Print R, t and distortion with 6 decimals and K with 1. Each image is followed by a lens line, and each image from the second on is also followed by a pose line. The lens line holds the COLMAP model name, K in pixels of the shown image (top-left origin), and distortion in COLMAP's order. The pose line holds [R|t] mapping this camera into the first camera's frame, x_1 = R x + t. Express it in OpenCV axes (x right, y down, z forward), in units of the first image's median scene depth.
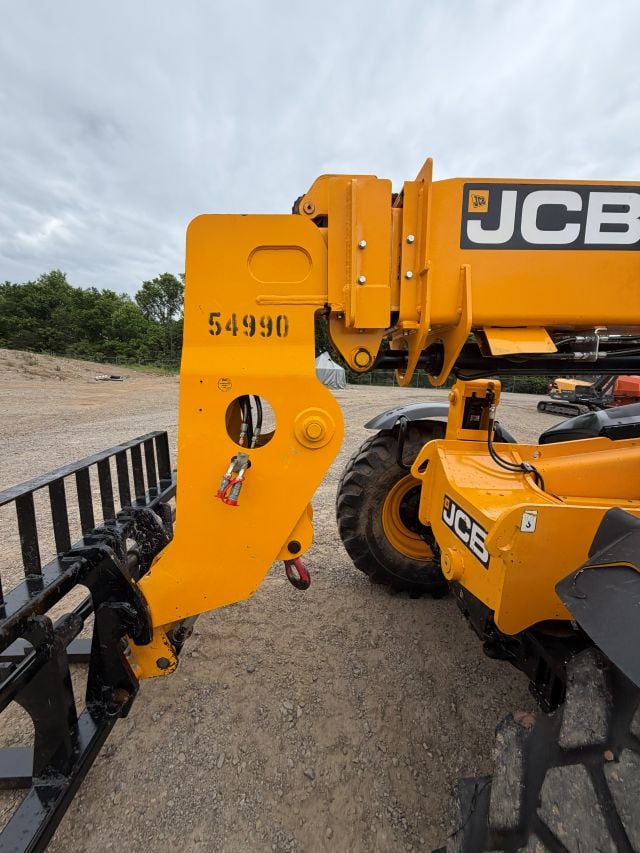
lens RADIAL K [[339.6, 0, 320.3], [0, 339.6, 422.9], [0, 0, 1]] dist [-0.000460, 0.000105]
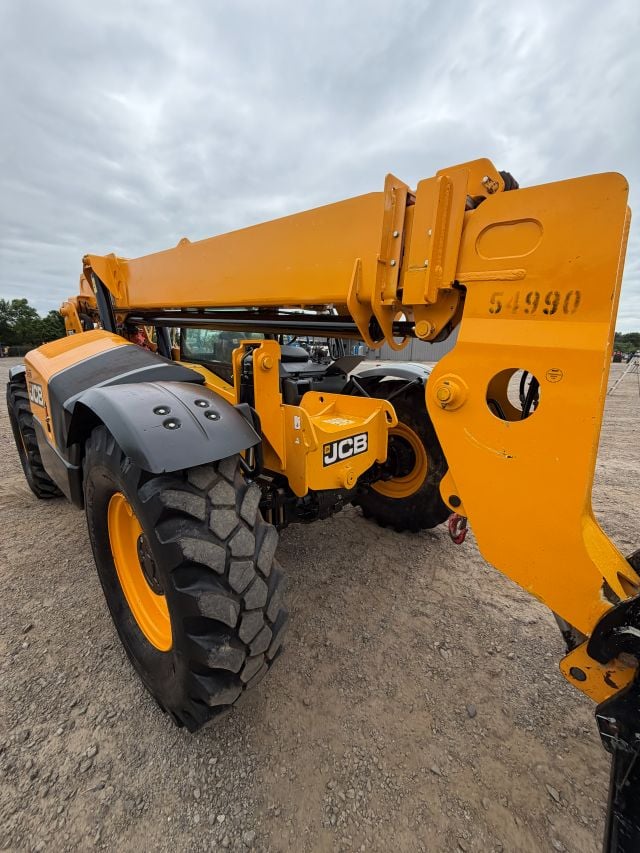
lens RADIAL K [[339.6, 0, 319.8], [0, 339.6, 424.7], [0, 0, 1]] dist [-0.000460, 0.000105]
pose [[-0.700154, -0.220283, 0.679161, -0.372264], [0.064104, 0.927981, 0.367072, -0.264189], [-0.711109, 0.300544, -0.635608, 1.653959]]
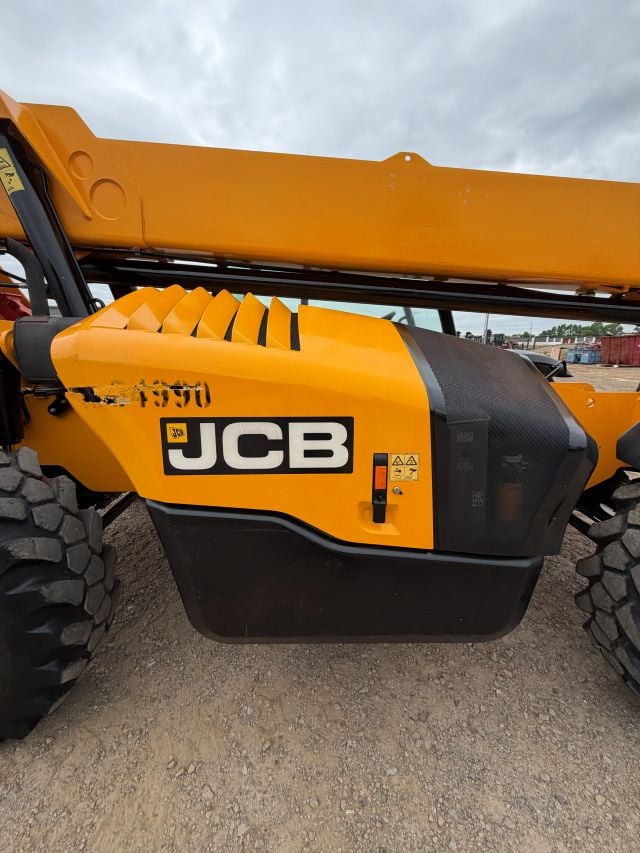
lens RADIAL K [[339.6, 0, 318.5], [0, 339.6, 423.9], [0, 0, 1]] dist [-0.000460, 0.000105]
pose [[-0.996734, -0.078744, 0.017892, 1.451556], [-0.065508, 0.918046, 0.391024, -0.179735], [-0.047216, 0.388575, -0.920206, 2.050582]]
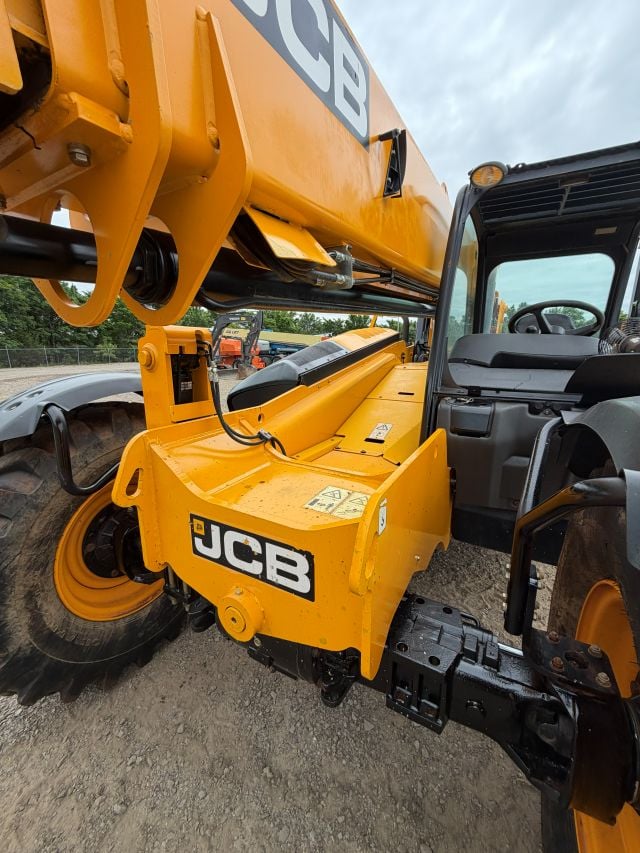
lens RADIAL K [[339.6, 0, 321.0], [0, 339.6, 422.4], [0, 0, 1]] dist [-0.000460, 0.000105]
pose [[0.525190, -0.239430, 0.816608, 0.027767], [0.170177, 0.969770, 0.174890, -0.017556], [-0.833795, 0.047117, 0.550059, 0.439500]]
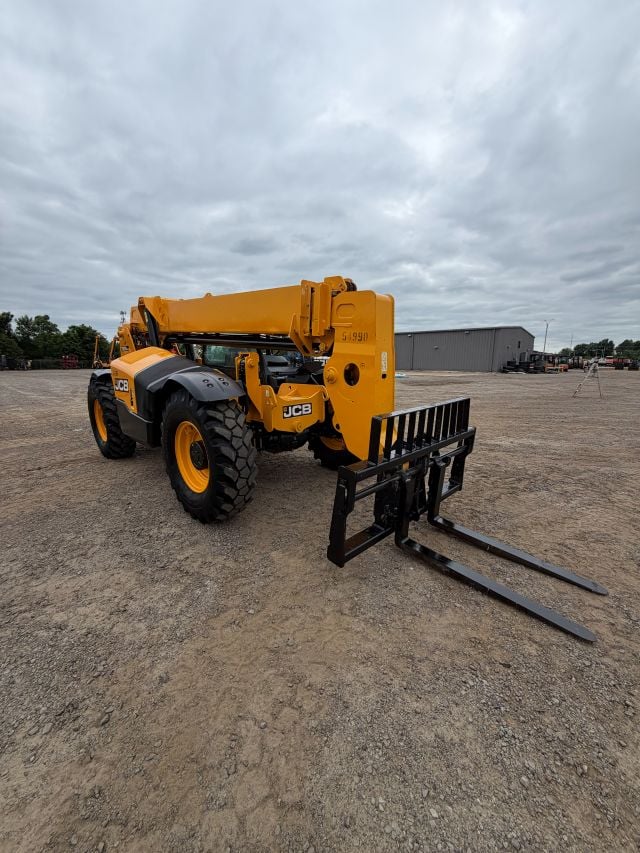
lens RADIAL K [[339.6, 0, 320.1], [0, 339.6, 427.0], [0, 0, 1]] dist [-0.000460, 0.000105]
pose [[-0.683180, -0.200871, 0.702080, -1.310746], [0.077238, 0.936154, 0.343001, -0.385045], [-0.726154, 0.288559, -0.624047, 2.148487]]
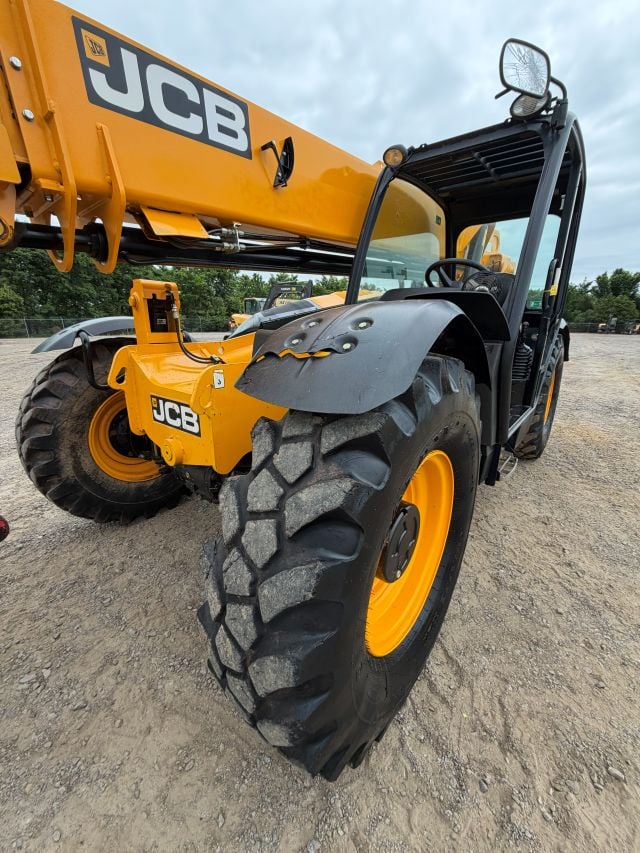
lens RADIAL K [[339.6, 0, 320.2], [0, 339.6, 423.1], [0, 0, 1]] dist [-0.000460, 0.000105]
pose [[0.664877, -0.267407, 0.697447, -0.028358], [0.154084, 0.962741, 0.222234, 0.137807], [-0.730888, -0.040293, 0.681307, -0.073425]]
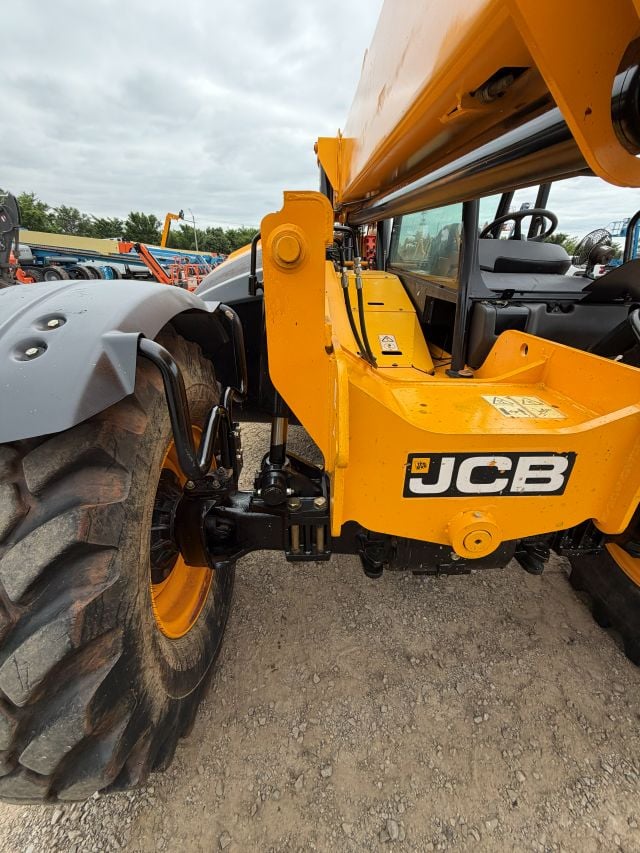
lens RADIAL K [[339.6, 0, 320.4], [0, 339.6, 422.2], [0, 0, 1]] dist [-0.000460, 0.000105]
pose [[0.013176, -0.478225, 0.878139, -0.058254], [0.148569, 0.869403, 0.471238, -0.089459], [-0.988814, 0.124255, 0.082505, 1.045814]]
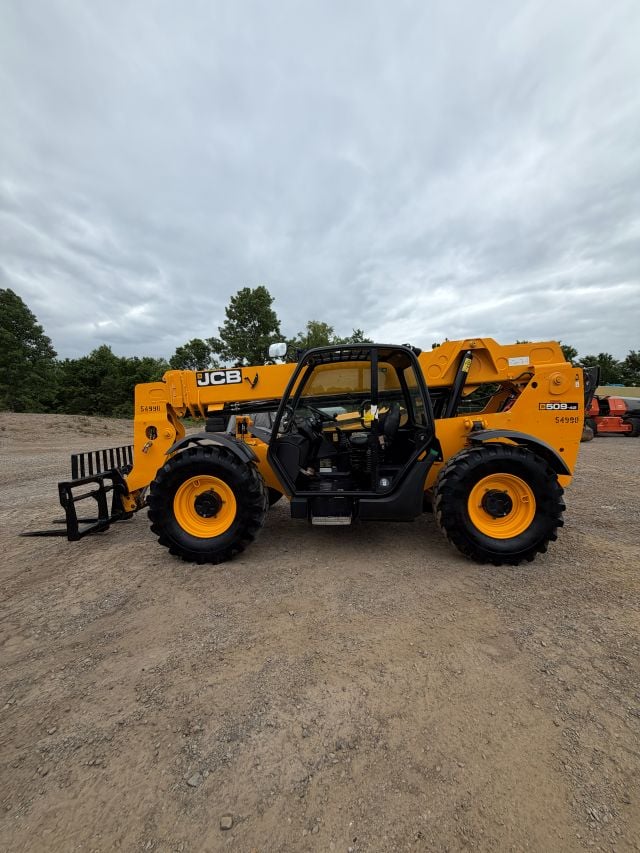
lens RADIAL K [[339.6, 0, 320.7], [0, 339.6, 426.6], [0, 0, 1]] dist [-0.000460, 0.000105]
pose [[0.993656, -0.069361, -0.088524, 1.447893], [0.058871, 0.991497, -0.116053, 0.344718], [0.095821, 0.110106, 0.989290, -1.868218]]
